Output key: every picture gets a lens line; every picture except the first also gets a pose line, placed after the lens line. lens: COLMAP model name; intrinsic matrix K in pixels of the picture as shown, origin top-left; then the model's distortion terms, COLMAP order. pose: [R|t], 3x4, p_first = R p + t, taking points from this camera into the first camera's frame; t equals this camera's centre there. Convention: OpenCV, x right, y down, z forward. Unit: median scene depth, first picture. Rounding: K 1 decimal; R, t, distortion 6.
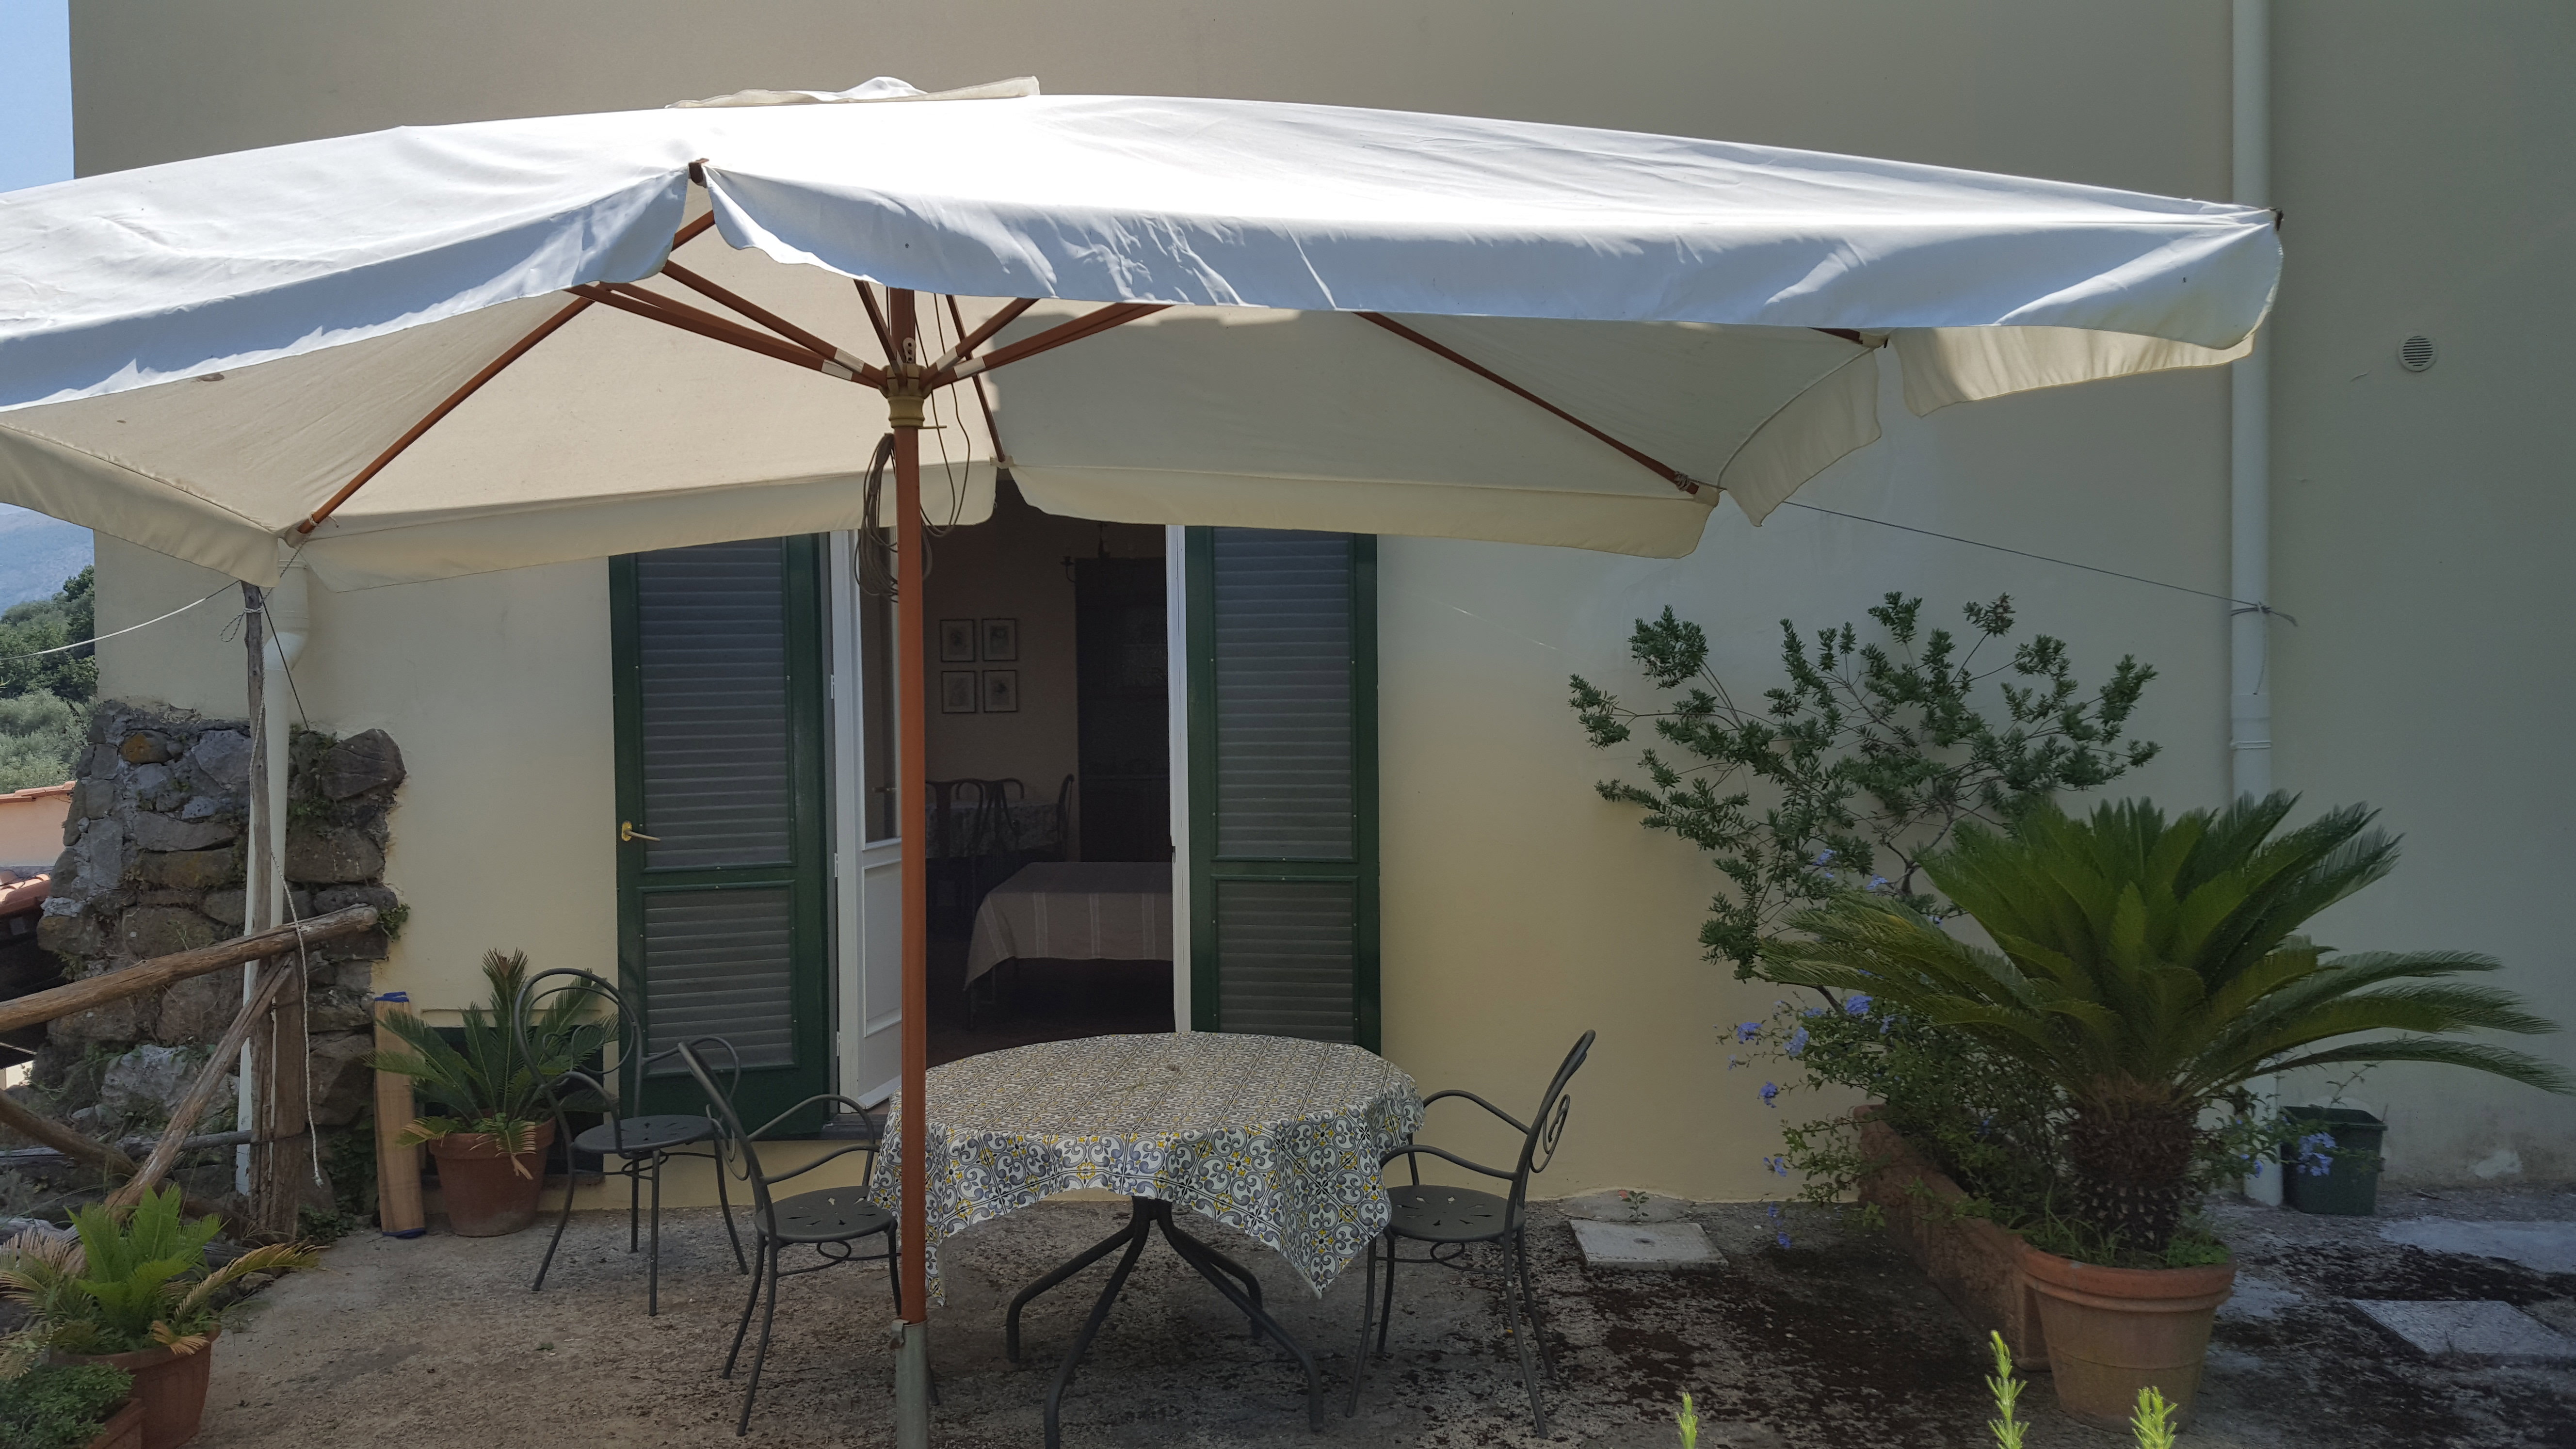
lens RADIAL K [[1952.7, 0, 1283.4], [0, 1952.7, 738.3], [0, 0, 1]] dist [0.041447, -0.018212]
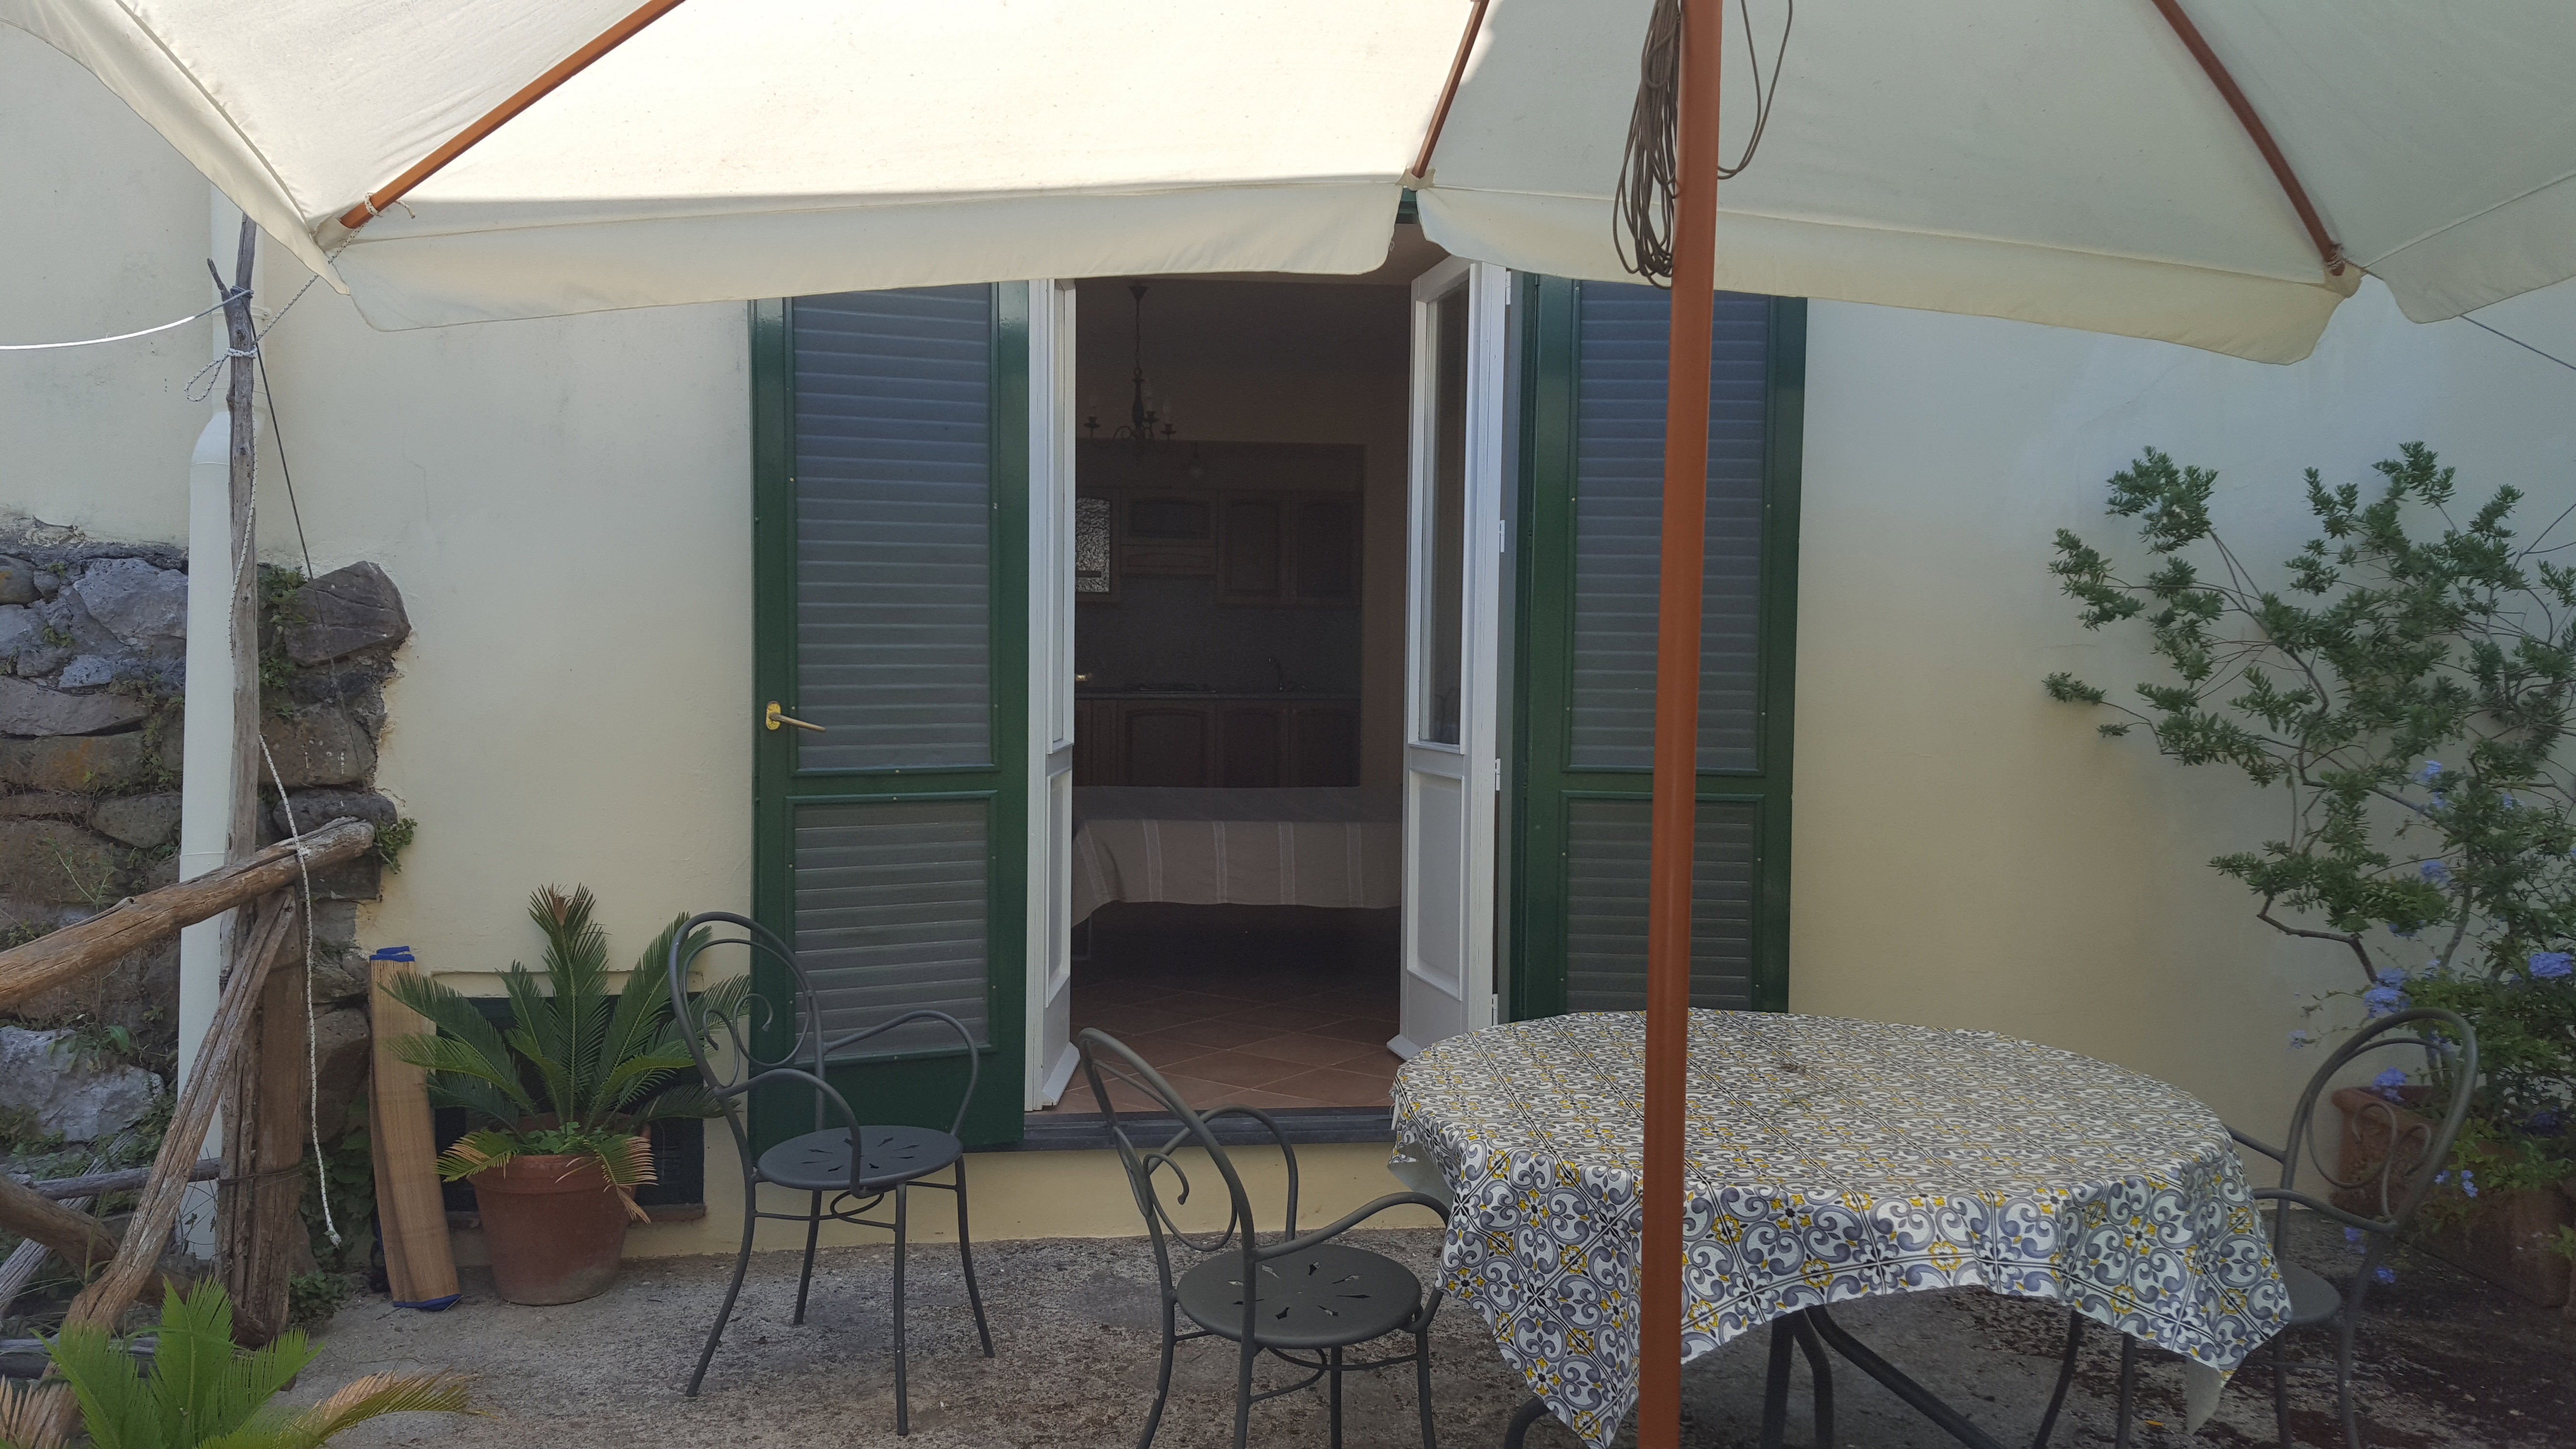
lens RADIAL K [[1952.7, 0, 1273.9], [0, 1952.7, 717.9], [0, 0, 1]] dist [0.041447, -0.018212]
pose [[0.988710, 0.017088, 0.148866, -0.256314], [-0.019718, 0.999674, 0.016209, 0.032701], [-0.148541, -0.018961, 0.988724, 0.282824]]
